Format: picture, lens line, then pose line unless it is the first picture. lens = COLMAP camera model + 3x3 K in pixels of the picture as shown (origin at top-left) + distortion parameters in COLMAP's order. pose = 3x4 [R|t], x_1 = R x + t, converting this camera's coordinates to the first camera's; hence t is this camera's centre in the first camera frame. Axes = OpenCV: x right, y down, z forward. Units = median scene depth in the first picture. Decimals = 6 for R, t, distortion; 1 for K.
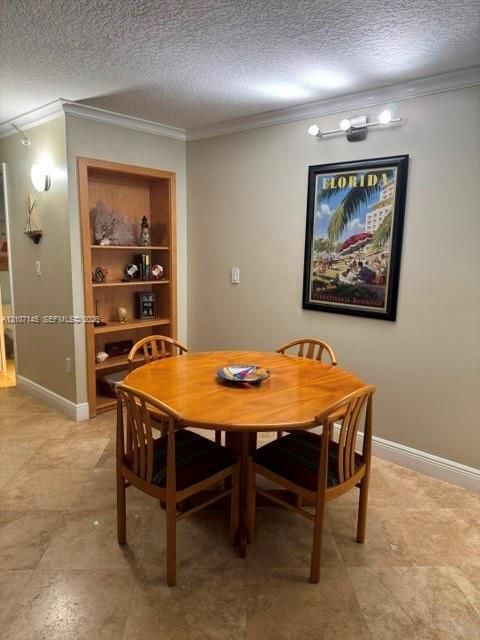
lens RADIAL K [[456.7, 0, 235.0], [0, 456.7, 322.4], [0, 0, 1]] dist [0.074703, -0.037836]
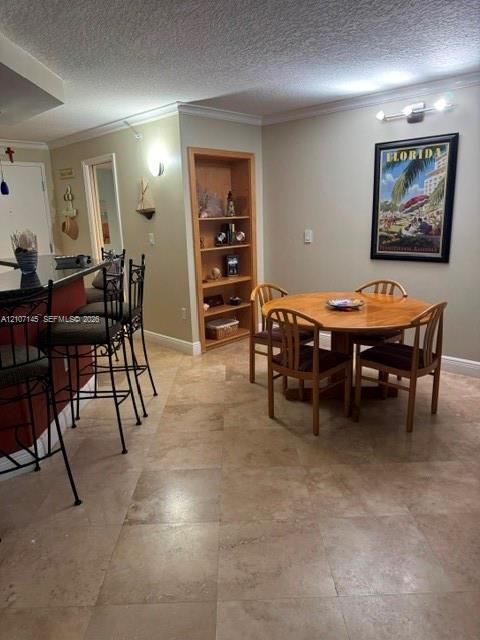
lens RADIAL K [[456.7, 0, 241.3], [0, 456.7, 322.3], [0, 0, 1]] dist [0.074703, -0.037836]
pose [[0.998776, -0.046806, -0.016007, -0.217875], [0.047743, 0.996791, 0.064257, 0.051244], [0.012948, -0.064943, 0.997805, -0.317795]]
